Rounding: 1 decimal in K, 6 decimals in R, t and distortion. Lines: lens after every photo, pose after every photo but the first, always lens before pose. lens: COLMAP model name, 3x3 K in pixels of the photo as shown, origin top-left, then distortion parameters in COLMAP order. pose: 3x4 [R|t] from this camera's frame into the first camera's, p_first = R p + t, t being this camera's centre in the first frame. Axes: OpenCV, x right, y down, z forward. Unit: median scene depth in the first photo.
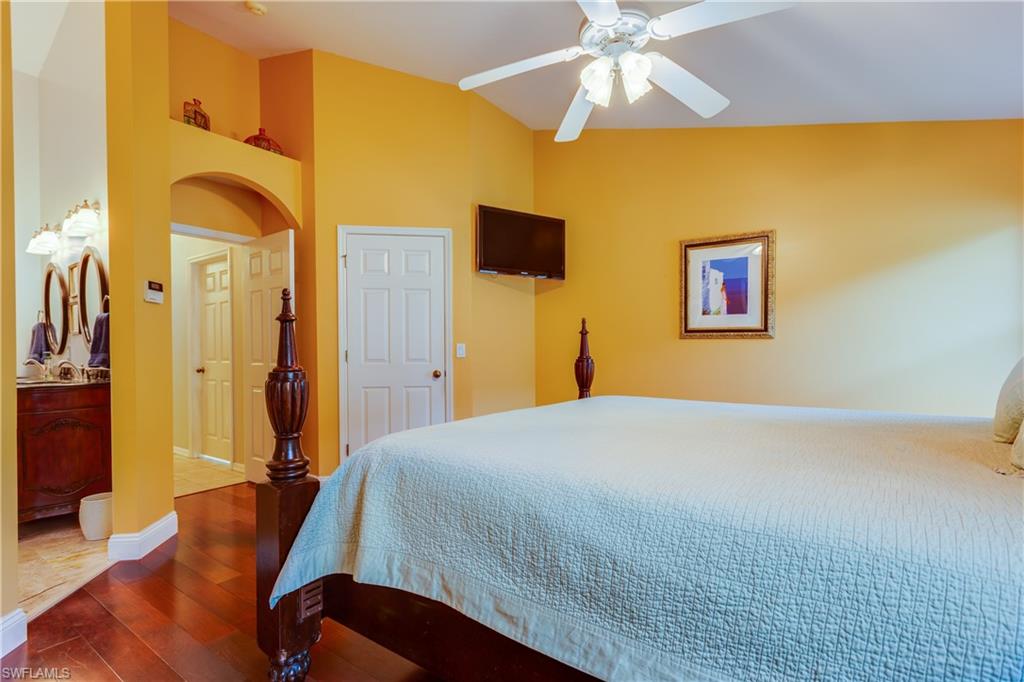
lens RADIAL K [[488.5, 0, 512.2], [0, 488.5, 346.9], [0, 0, 1]] dist [-0.001733, 0.002401]
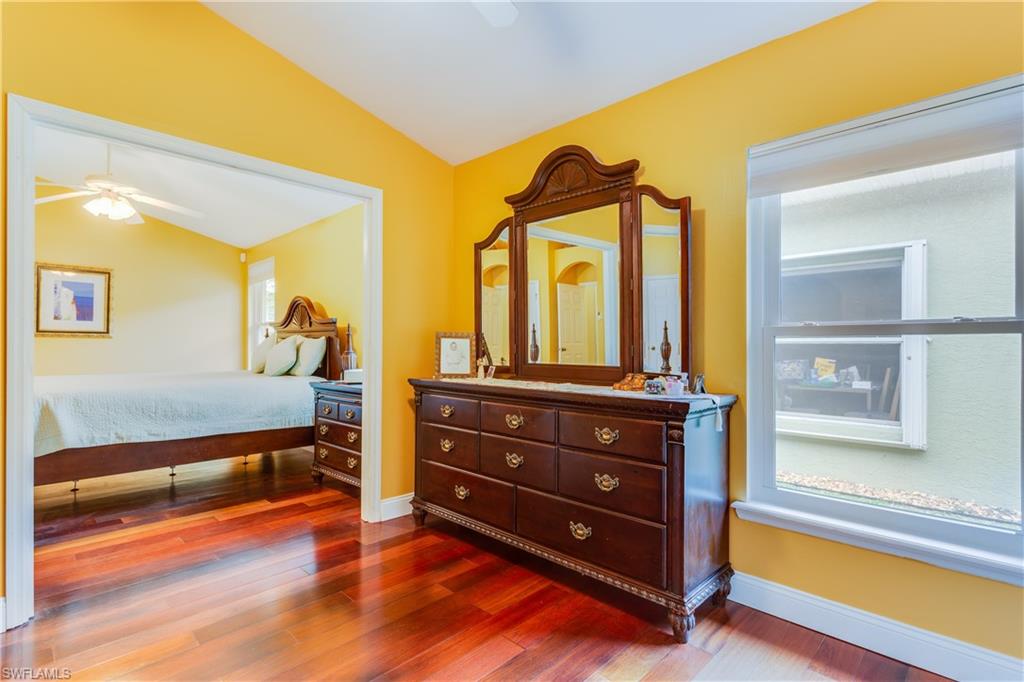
lens RADIAL K [[488.5, 0, 511.6], [0, 488.5, 342.0], [0, 0, 1]] dist [-0.001733, 0.002401]
pose [[0.143736, 0.007453, 0.989588, -0.820820], [-0.004932, 0.999965, -0.006815, 0.000132], [-0.989604, -0.003901, 0.143767, -0.486354]]
